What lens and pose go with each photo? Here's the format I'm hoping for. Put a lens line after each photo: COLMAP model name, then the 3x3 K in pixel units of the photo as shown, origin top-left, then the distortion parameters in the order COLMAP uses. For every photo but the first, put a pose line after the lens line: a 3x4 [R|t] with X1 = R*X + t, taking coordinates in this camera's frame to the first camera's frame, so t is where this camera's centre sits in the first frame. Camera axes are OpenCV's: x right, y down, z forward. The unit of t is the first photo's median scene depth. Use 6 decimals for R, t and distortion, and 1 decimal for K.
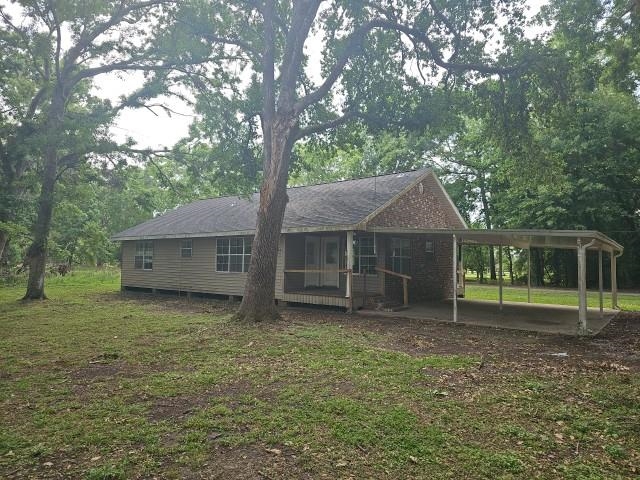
lens RADIAL K [[457.7, 0, 320.0], [0, 457.7, 240.0], [0, 0, 1]] dist [0.028370, 0.000366]
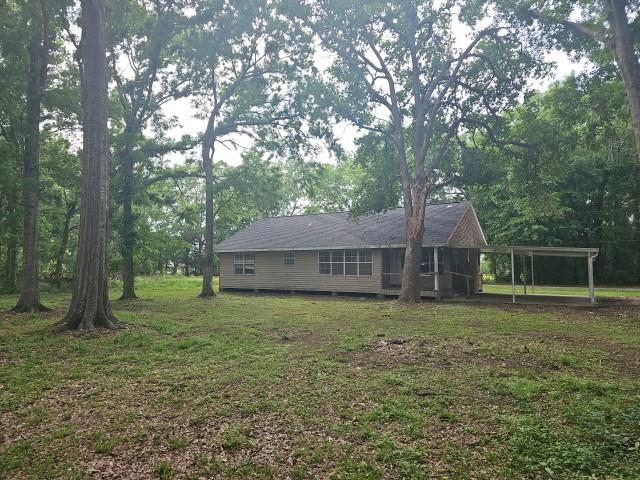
lens RADIAL K [[457.7, 0, 320.0], [0, 457.7, 240.0], [0, 0, 1]] dist [0.028370, 0.000366]
pose [[0.993015, -0.002362, 0.117963, -0.364057], [0.003627, 0.999938, -0.010512, -0.020388], [-0.117931, 0.010866, 0.992962, -0.340933]]
